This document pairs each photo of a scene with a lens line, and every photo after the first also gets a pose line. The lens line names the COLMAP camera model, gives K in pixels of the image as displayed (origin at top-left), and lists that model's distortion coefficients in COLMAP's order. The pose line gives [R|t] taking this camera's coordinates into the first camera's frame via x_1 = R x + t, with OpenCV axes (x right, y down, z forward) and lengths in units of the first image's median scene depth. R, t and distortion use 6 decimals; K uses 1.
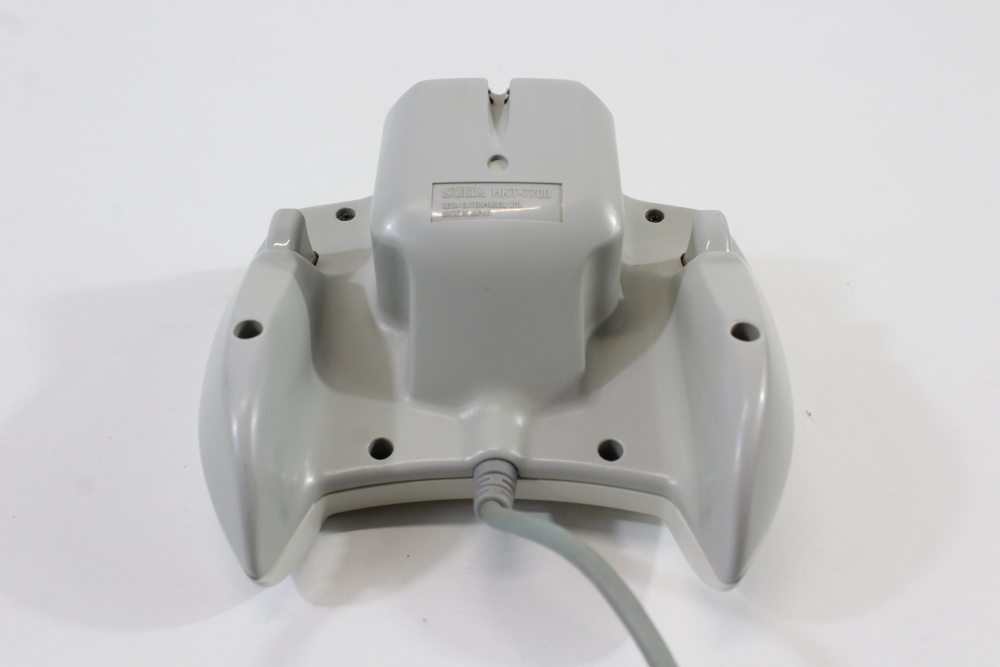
lens RADIAL K [[608.4, 0, 500.0], [0, 608.4, 333.5], [0, 0, 1]] dist [-0.000005, -0.000055]
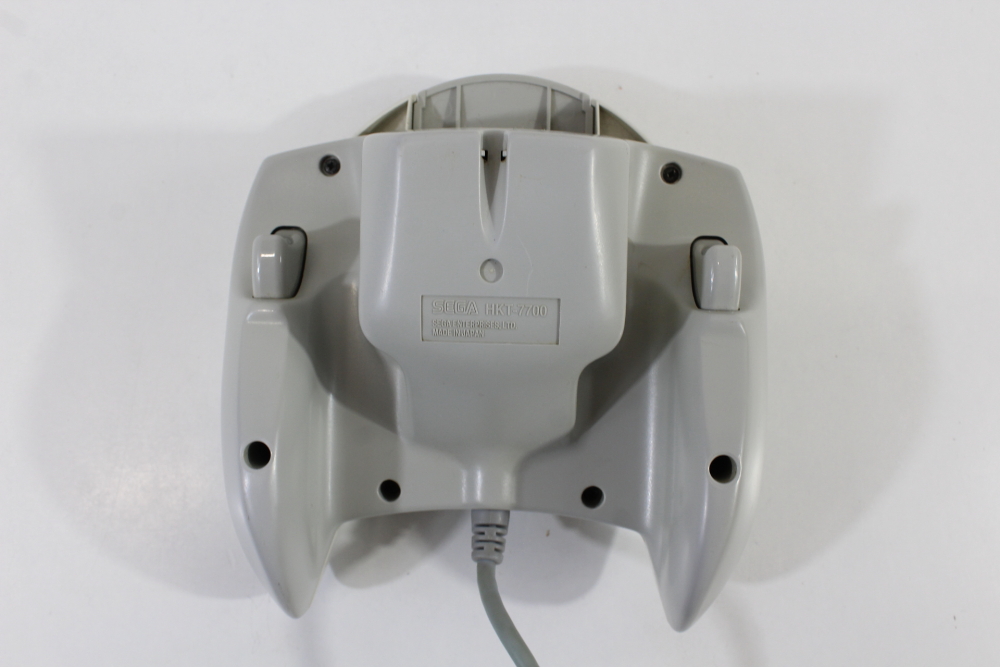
lens RADIAL K [[600.1, 0, 500.0], [0, 600.1, 333.5], [0, 0, 1]] dist [-0.001492, -0.000087]
pose [[0.999873, 0.010412, -0.012083, 0.021042], [-0.003855, 0.892849, 0.450339, -0.610500], [0.015477, -0.450235, 0.892776, 0.151849]]
